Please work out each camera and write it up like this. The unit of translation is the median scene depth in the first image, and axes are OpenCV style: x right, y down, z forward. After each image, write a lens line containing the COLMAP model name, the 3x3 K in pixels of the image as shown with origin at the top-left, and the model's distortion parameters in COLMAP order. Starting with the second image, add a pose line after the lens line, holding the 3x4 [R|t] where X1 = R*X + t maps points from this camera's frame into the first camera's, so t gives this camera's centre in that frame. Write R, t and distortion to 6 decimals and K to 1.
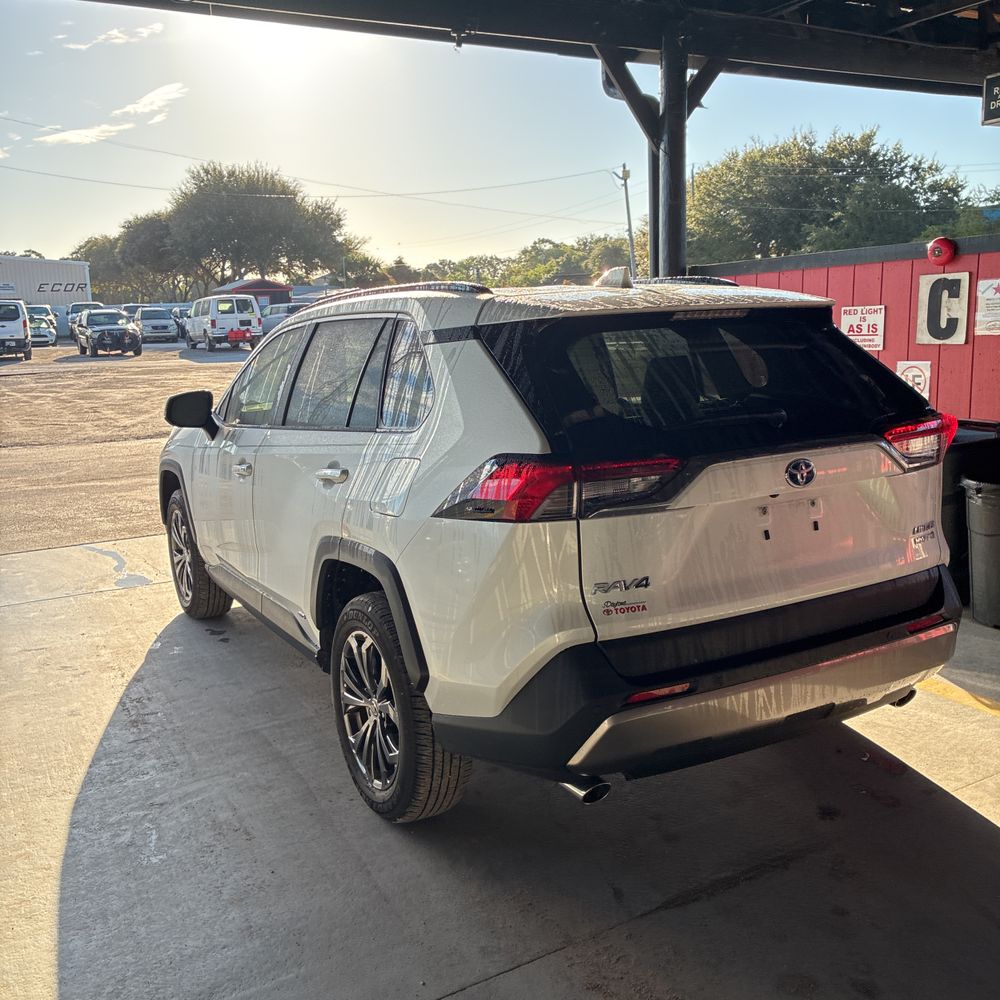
lens RADIAL K [[1016.9, 0, 505.4], [0, 1016.9, 500.7], [0, 0, 1]] dist [0.006844, -0.002517]
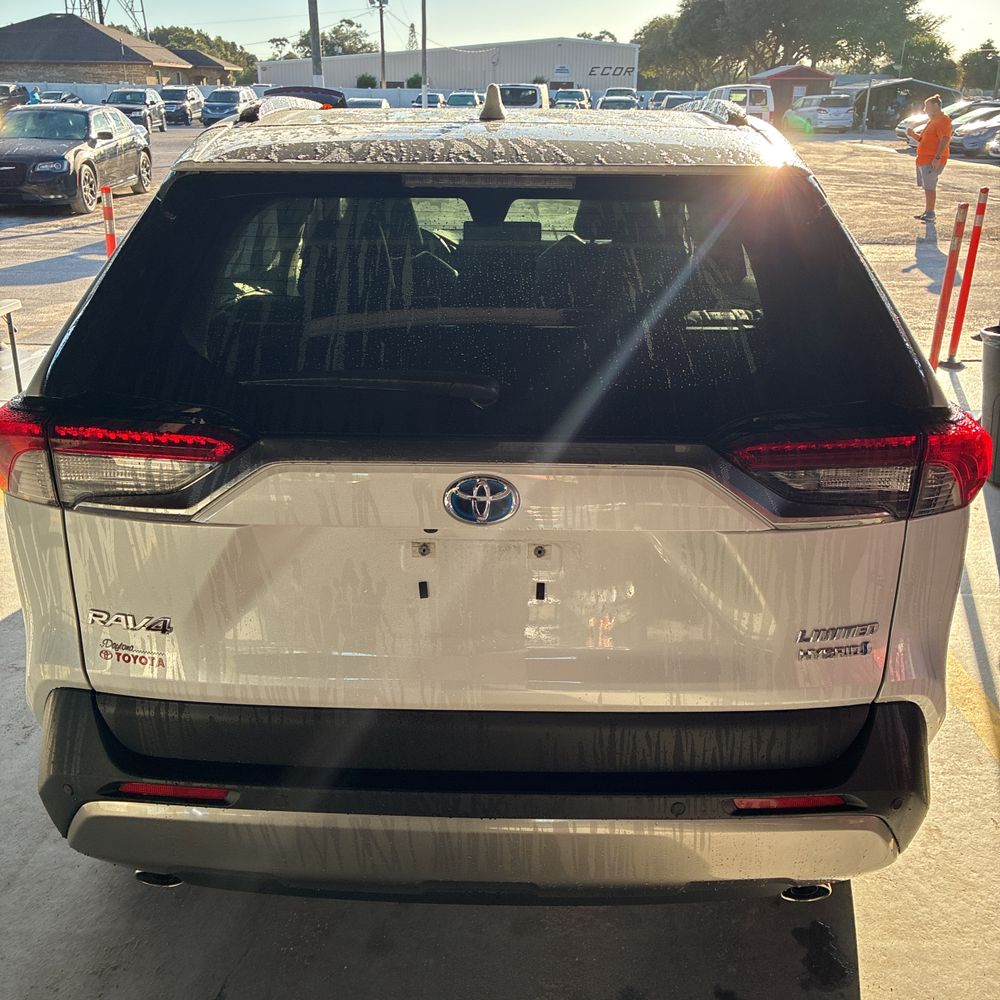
lens RADIAL K [[1009.6, 0, 499.4], [0, 1009.6, 490.8], [0, 0, 1]] dist [0.025860, -0.008001]
pose [[0.860874, 0.214012, -0.461621, 0.297756], [-0.126181, 0.968698, 0.213784, -0.080903], [0.492924, -0.125793, 0.860931, 0.293000]]
